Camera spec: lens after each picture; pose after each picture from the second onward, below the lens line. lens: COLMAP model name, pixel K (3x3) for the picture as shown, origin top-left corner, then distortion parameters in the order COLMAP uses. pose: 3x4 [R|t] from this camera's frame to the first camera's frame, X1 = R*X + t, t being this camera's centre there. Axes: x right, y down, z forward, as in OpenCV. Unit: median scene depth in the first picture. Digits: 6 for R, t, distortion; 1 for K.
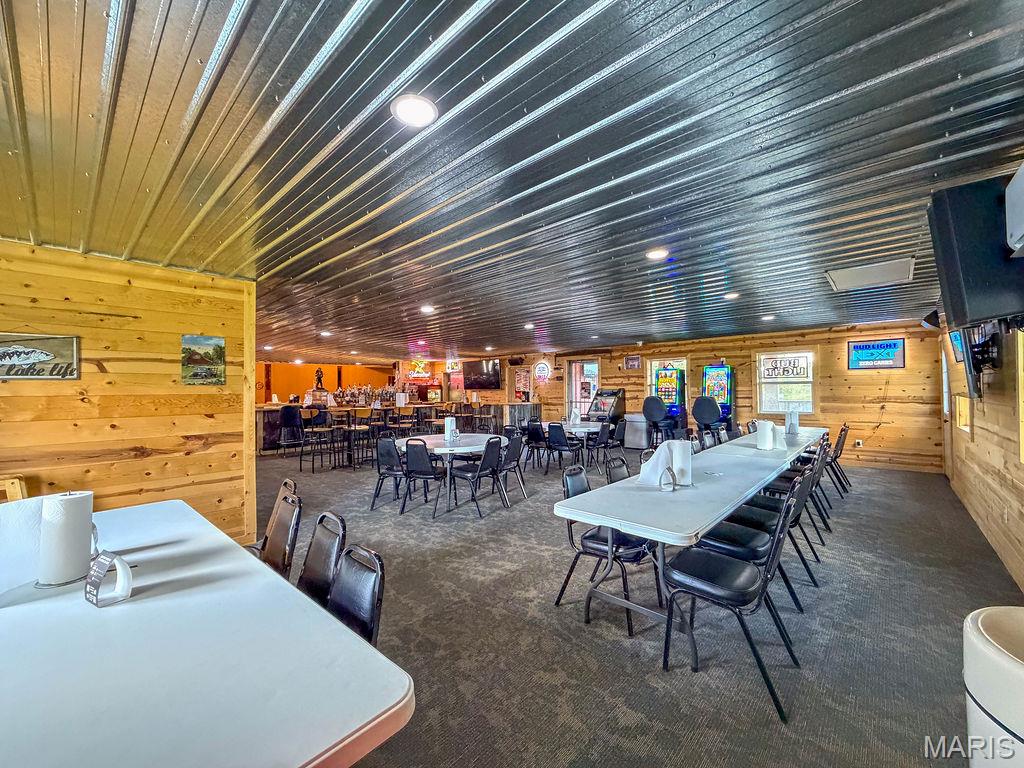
lens RADIAL K [[415.1, 0, 512.0], [0, 415.1, 384.0], [0, 0, 1]] dist [-0.000424, -0.000070]
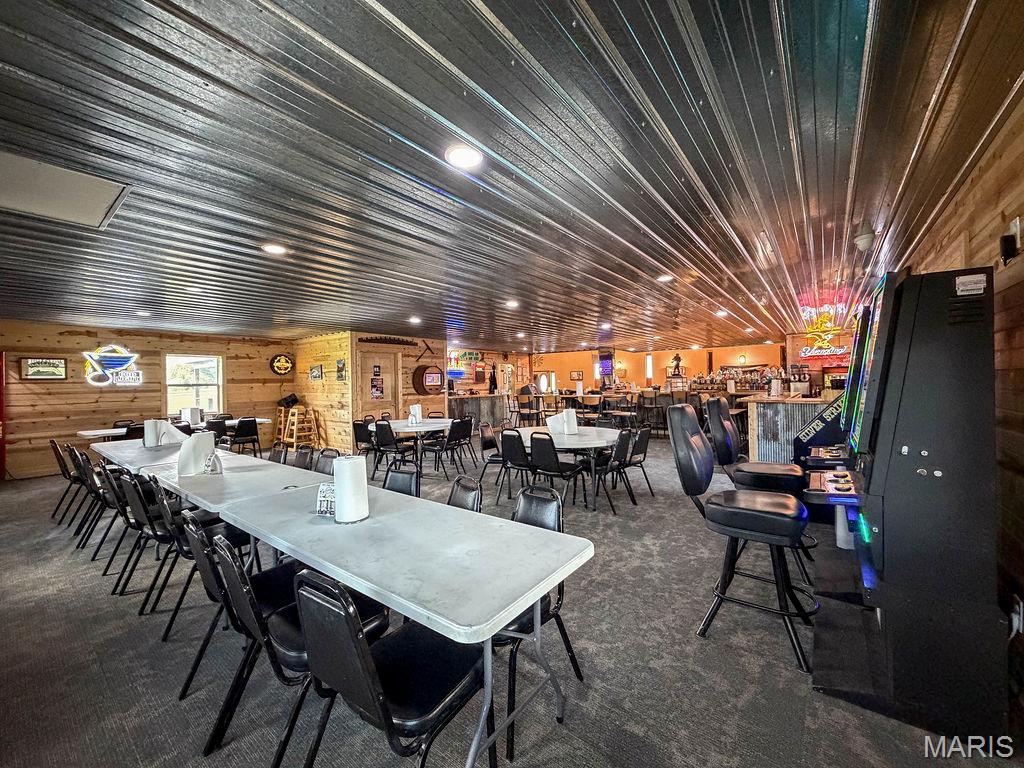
lens RADIAL K [[415.1, 0, 512.0], [0, 415.1, 384.0], [0, 0, 1]] dist [-0.000424, -0.000070]
pose [[0.095558, 0.018770, -0.995247, 0.912119], [0.032341, 0.999236, 0.021950, -0.004342], [0.994898, -0.034285, 0.094878, 1.034403]]
